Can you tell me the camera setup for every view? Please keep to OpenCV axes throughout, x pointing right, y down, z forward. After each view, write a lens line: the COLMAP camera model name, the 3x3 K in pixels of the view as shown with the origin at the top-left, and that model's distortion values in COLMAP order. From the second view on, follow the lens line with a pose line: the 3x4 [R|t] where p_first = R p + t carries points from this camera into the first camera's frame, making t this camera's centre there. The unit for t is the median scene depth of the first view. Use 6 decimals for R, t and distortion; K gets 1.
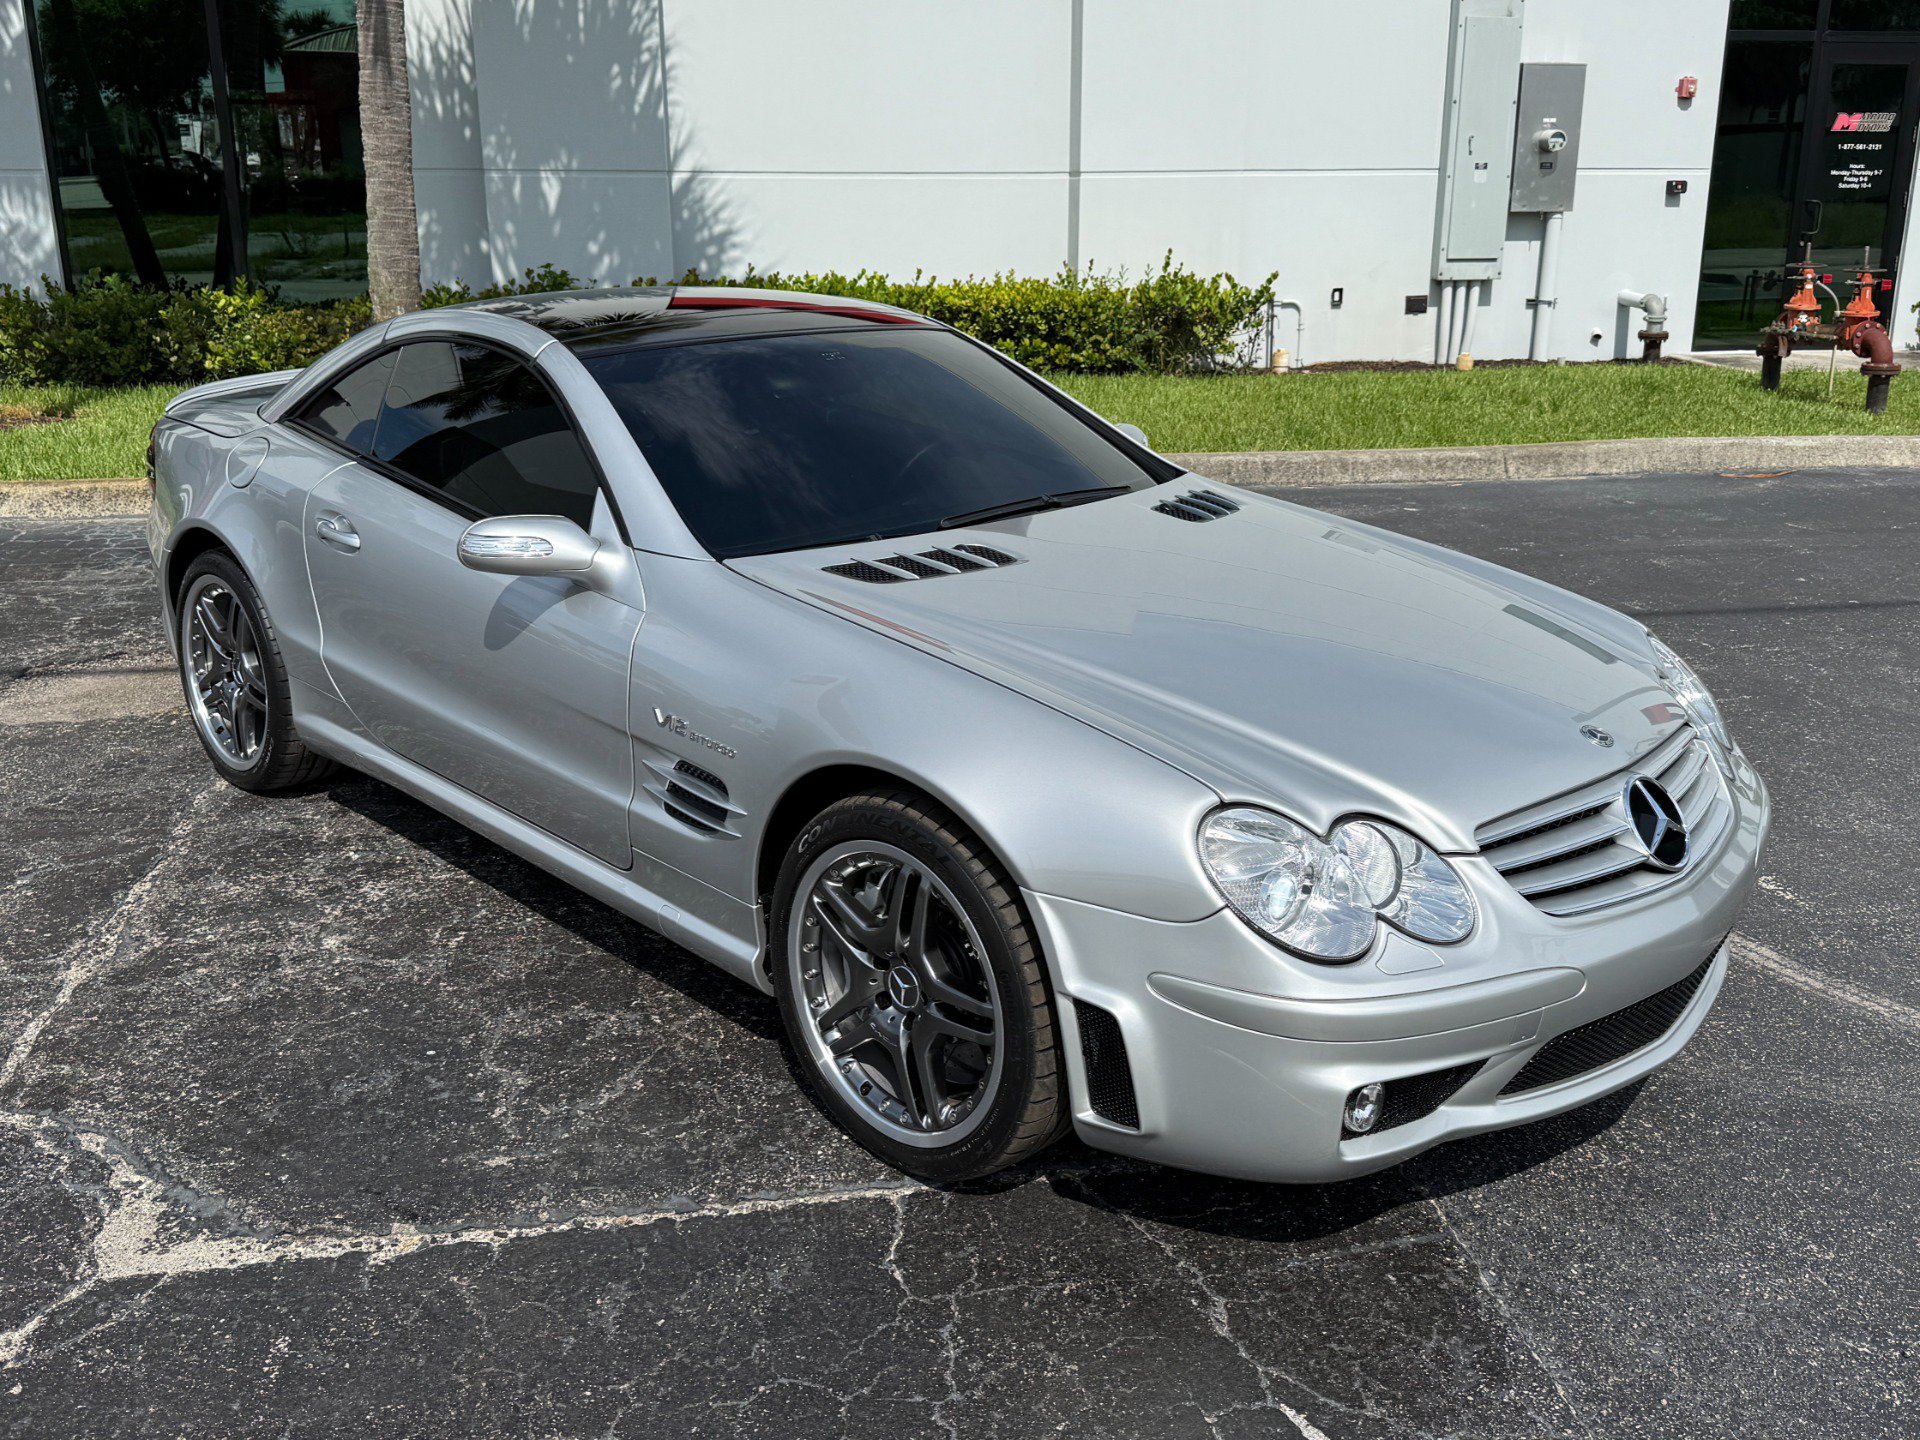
lens RADIAL K [[1734.0, 0, 965.5], [0, 1734.0, 664.7], [0, 0, 1]] dist [0.008172, -0.006744]
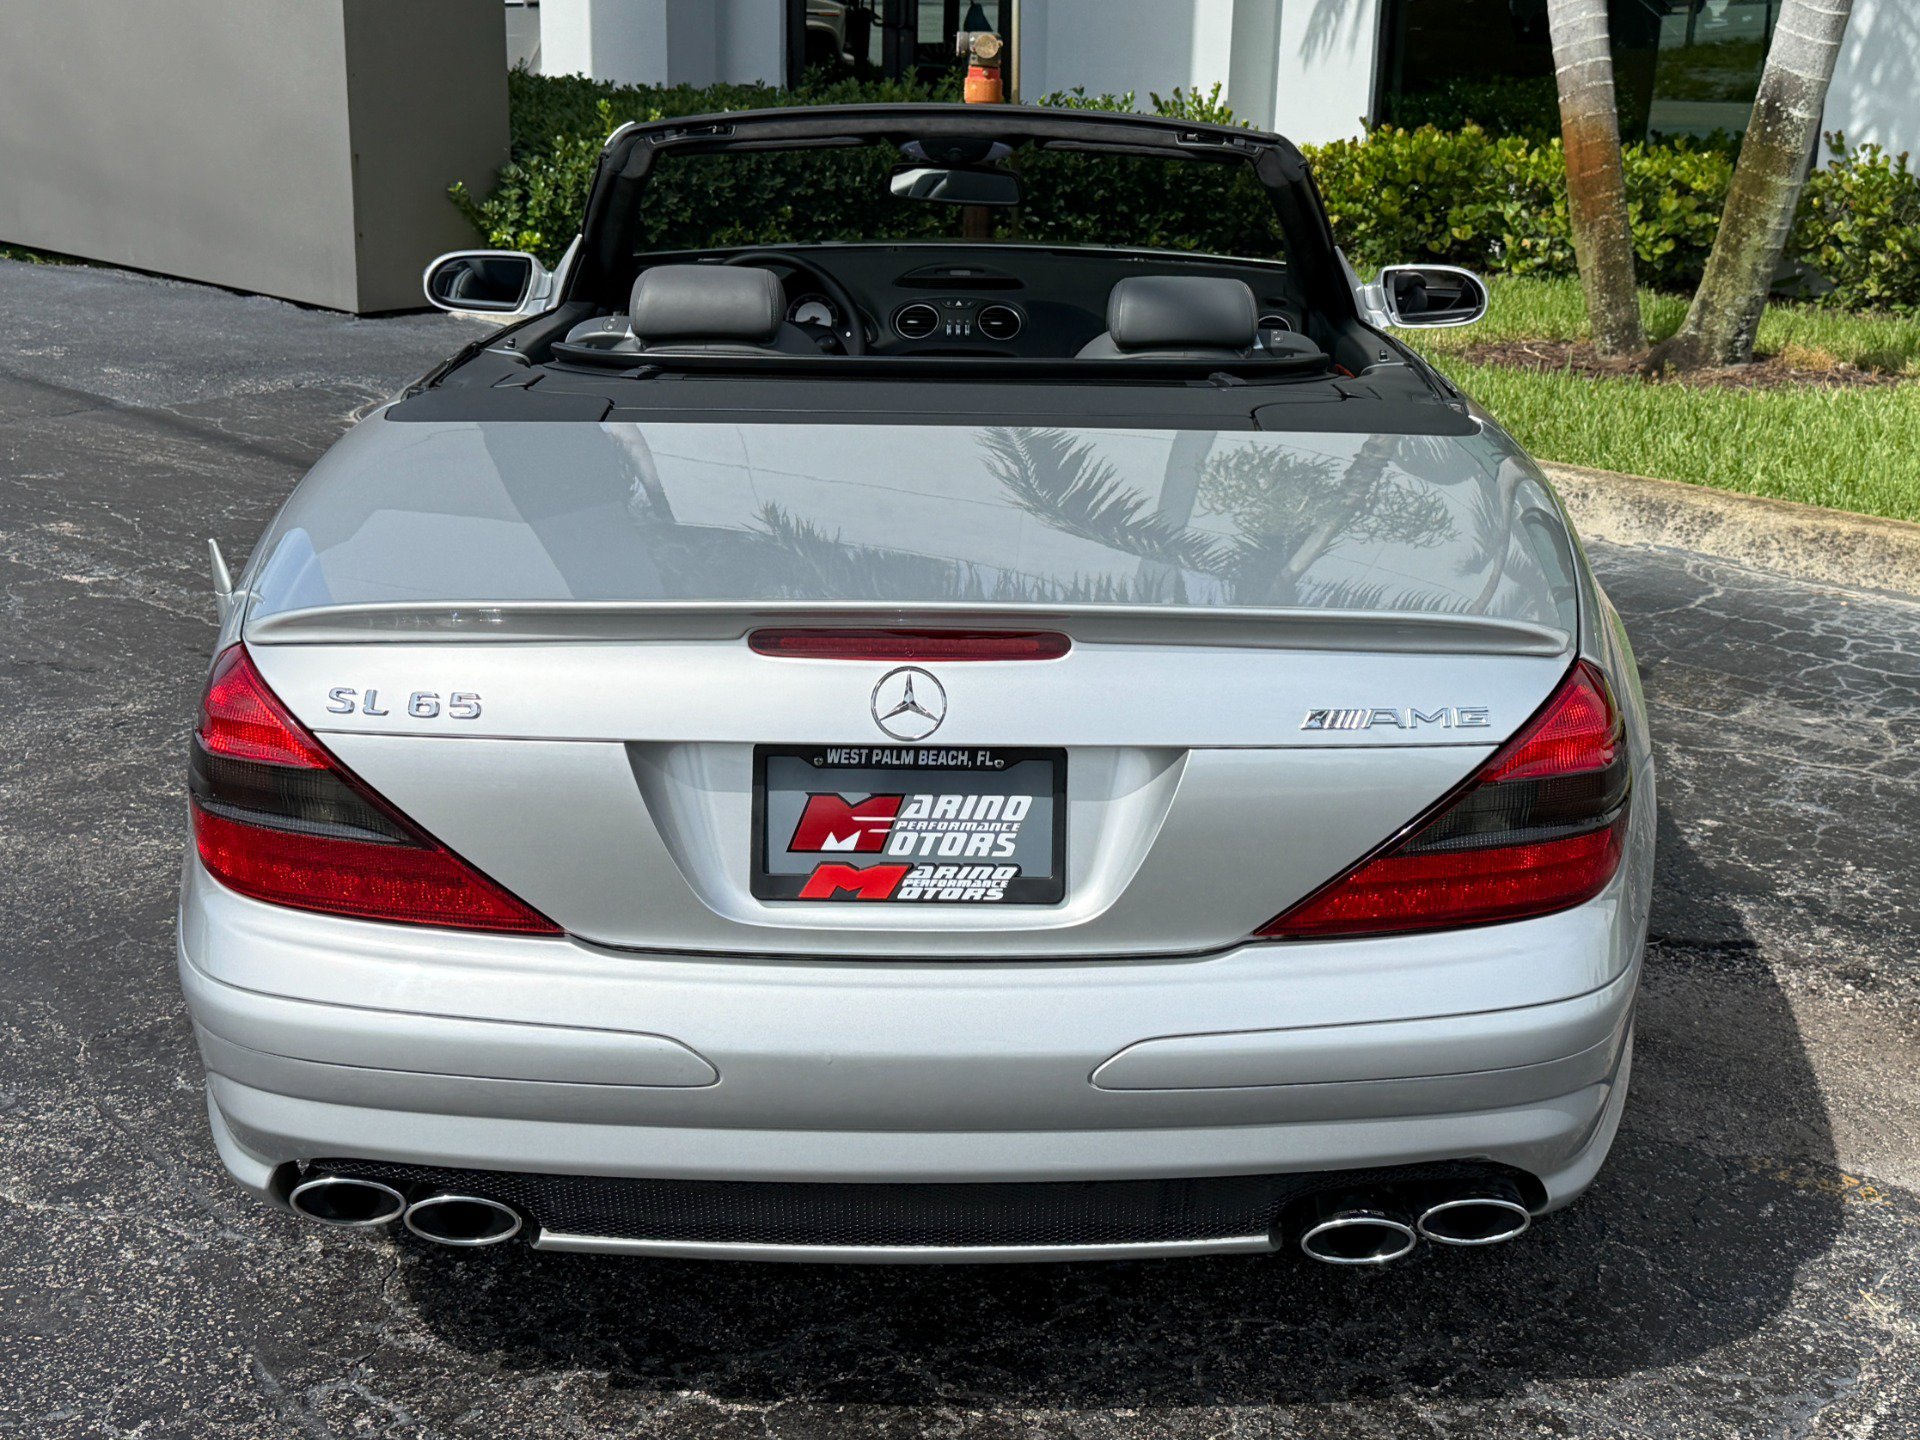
lens RADIAL K [[2401.5, 0, 1029.0], [0, 2401.5, 606.9], [0, 0, 1]] dist [0.219382, -0.533273]
pose [[0.657150, 0.215382, -0.722333, -0.337062], [-0.236700, 0.968796, 0.073532, -0.227648], [0.715631, 0.122655, 0.687625, 0.861910]]
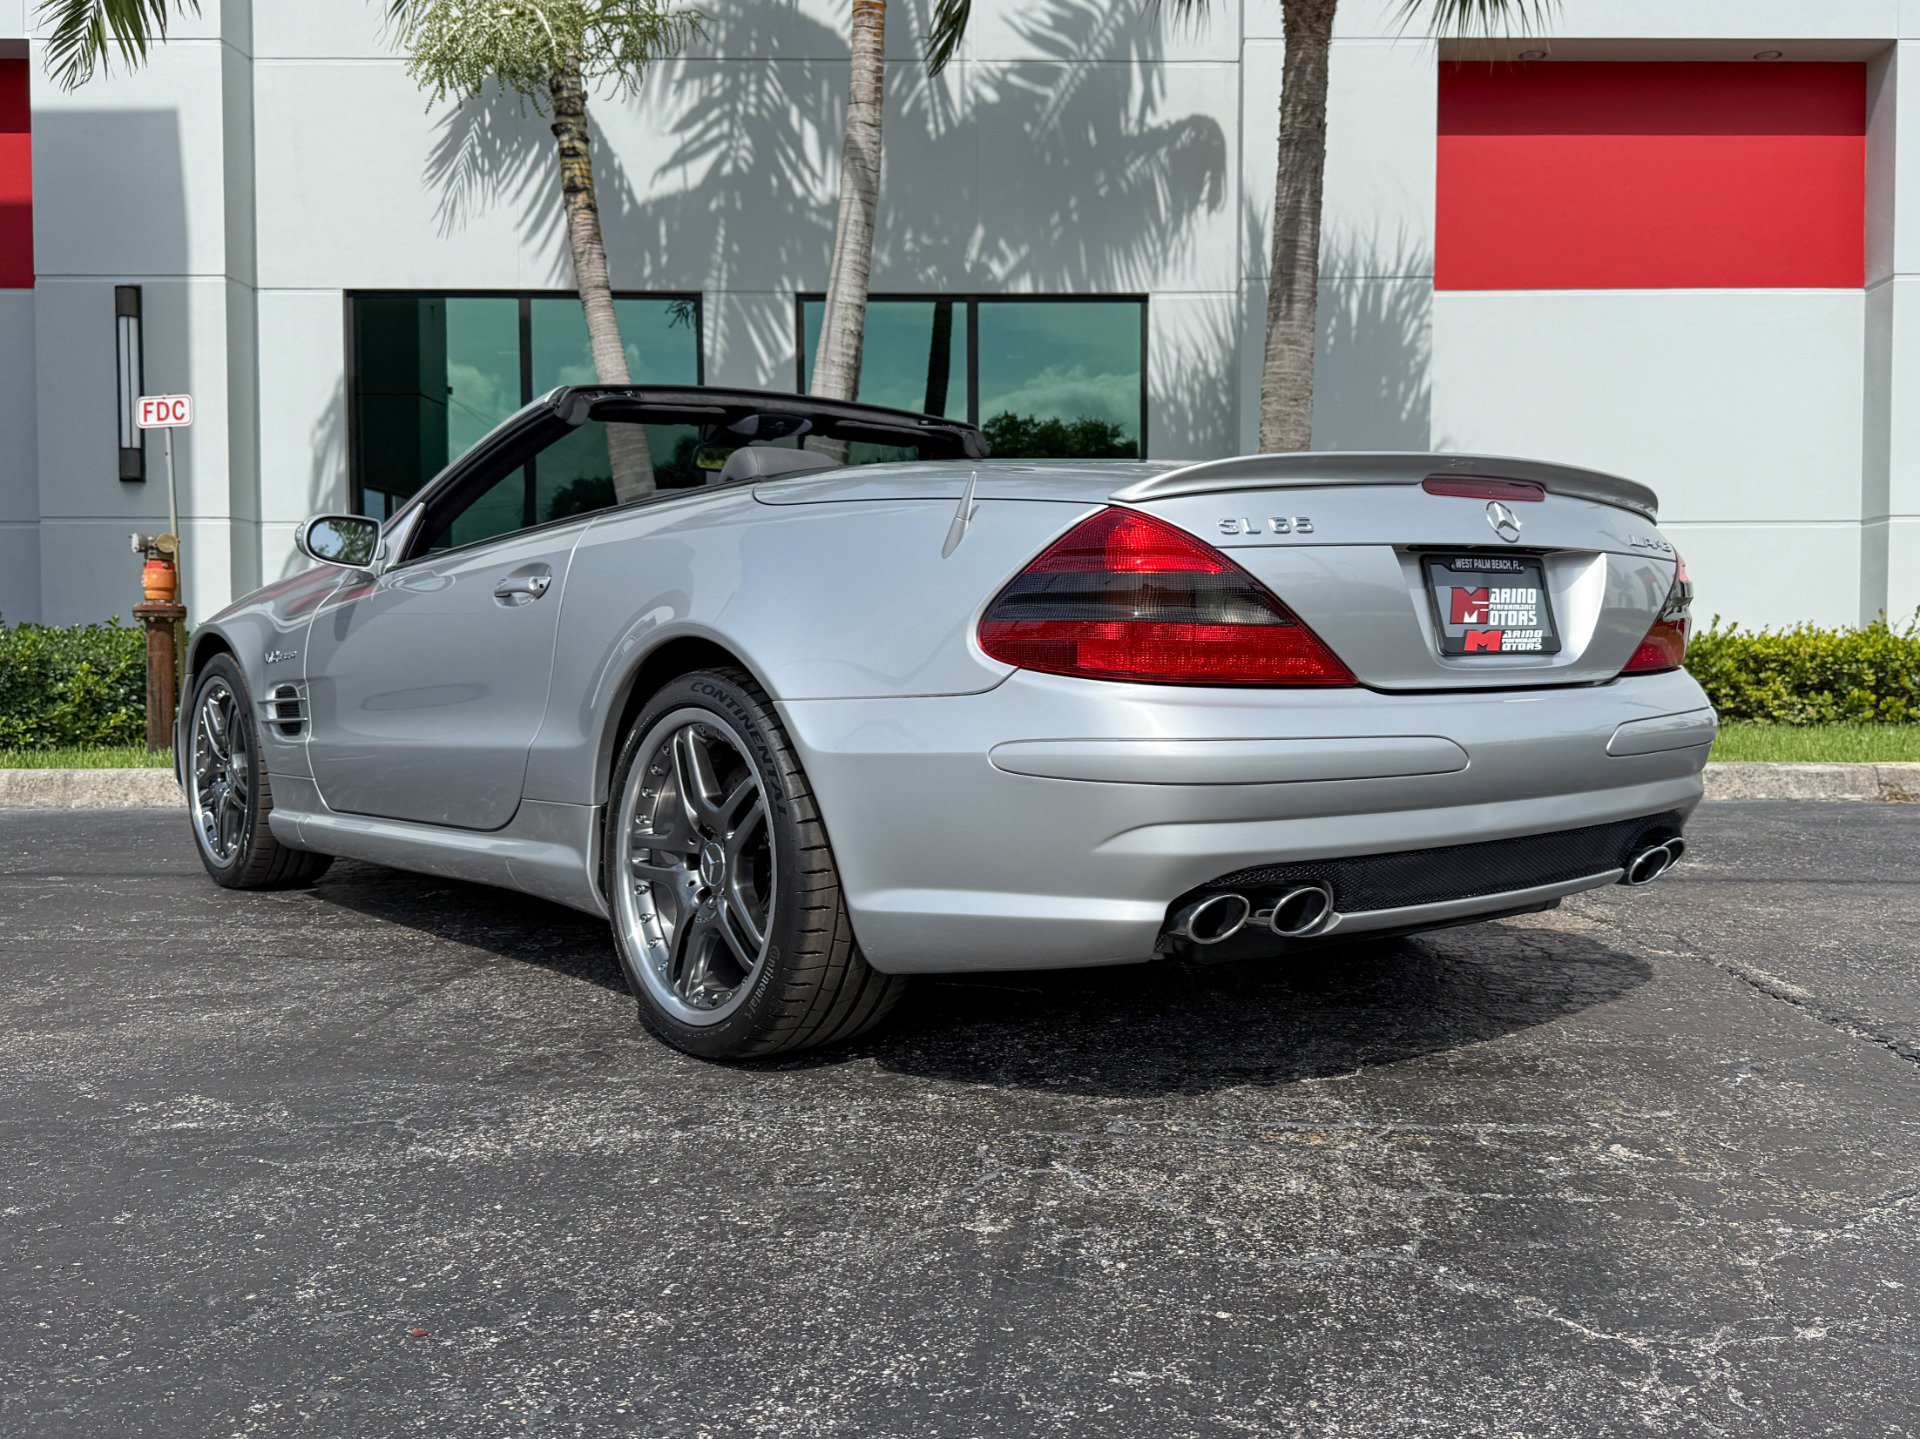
lens RADIAL K [[1735.7, 0, 1054.0], [0, 1735.7, 731.8], [0, 0, 1]] dist [0.177363, -0.392292]
pose [[0.989234, 0.004754, -0.146266, -1.122884], [-0.039326, 0.971345, -0.234397, 0.264636], [0.140961, 0.237626, 0.961074, 0.433429]]
